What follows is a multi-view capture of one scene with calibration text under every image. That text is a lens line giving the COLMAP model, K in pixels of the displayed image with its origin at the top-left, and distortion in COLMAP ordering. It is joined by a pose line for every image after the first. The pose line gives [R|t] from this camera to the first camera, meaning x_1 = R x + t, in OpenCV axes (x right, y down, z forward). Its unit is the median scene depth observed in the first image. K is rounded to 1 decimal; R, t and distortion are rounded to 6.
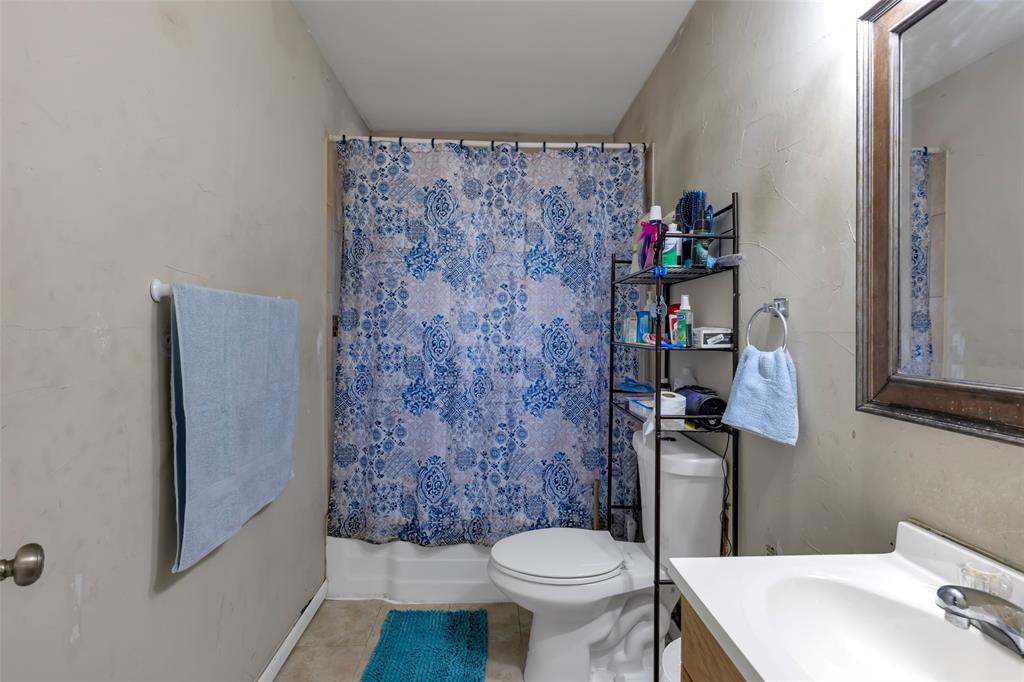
lens RADIAL K [[470.6, 0, 527.5], [0, 470.6, 335.8], [0, 0, 1]] dist [0.012503, -0.001498]
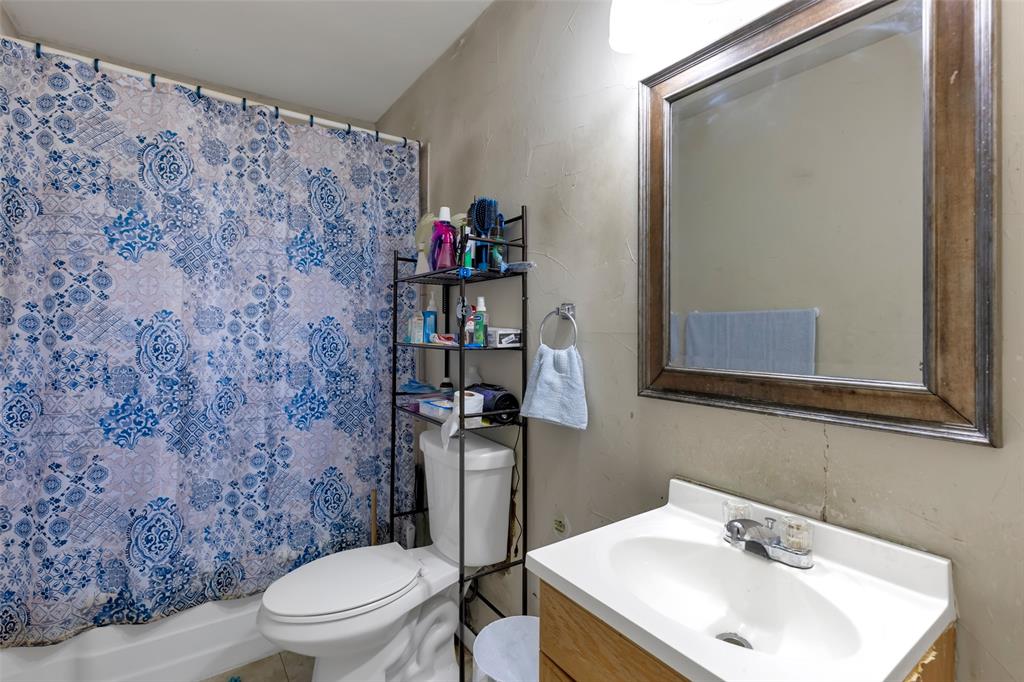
lens RADIAL K [[470.6, 0, 513.7], [0, 470.6, 332.9], [0, 0, 1]] dist [0.012503, -0.001498]
pose [[0.848022, -0.003429, 0.529949, -0.117559], [0.005306, 0.999984, -0.002020, -0.003460], [-0.529934, 0.004524, 0.848027, 0.061350]]
